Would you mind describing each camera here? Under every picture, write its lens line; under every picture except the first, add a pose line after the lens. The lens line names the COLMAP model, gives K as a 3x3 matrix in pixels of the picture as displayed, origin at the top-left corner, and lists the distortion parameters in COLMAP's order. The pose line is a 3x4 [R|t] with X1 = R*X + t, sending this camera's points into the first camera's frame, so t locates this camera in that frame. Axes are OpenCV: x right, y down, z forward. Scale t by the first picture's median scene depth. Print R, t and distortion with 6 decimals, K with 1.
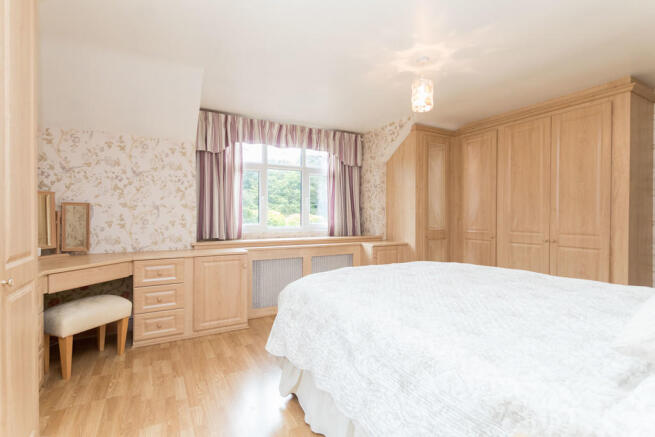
lens RADIAL K [[306.1, 0, 326.5], [0, 306.1, 215.7], [0, 0, 1]] dist [0.004176, 0.000425]
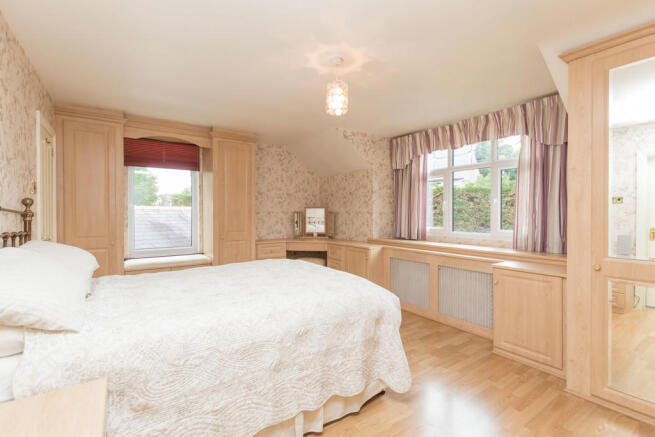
lens RADIAL K [[306.1, 0, 327.4], [0, 306.1, 218.0], [0, 0, 1]] dist [0.004176, 0.000425]
pose [[0.095487, 0.008259, -0.995396, 0.818514], [-0.009175, 0.999930, 0.007417, -0.011622], [0.995388, 0.008424, 0.095556, 0.562156]]
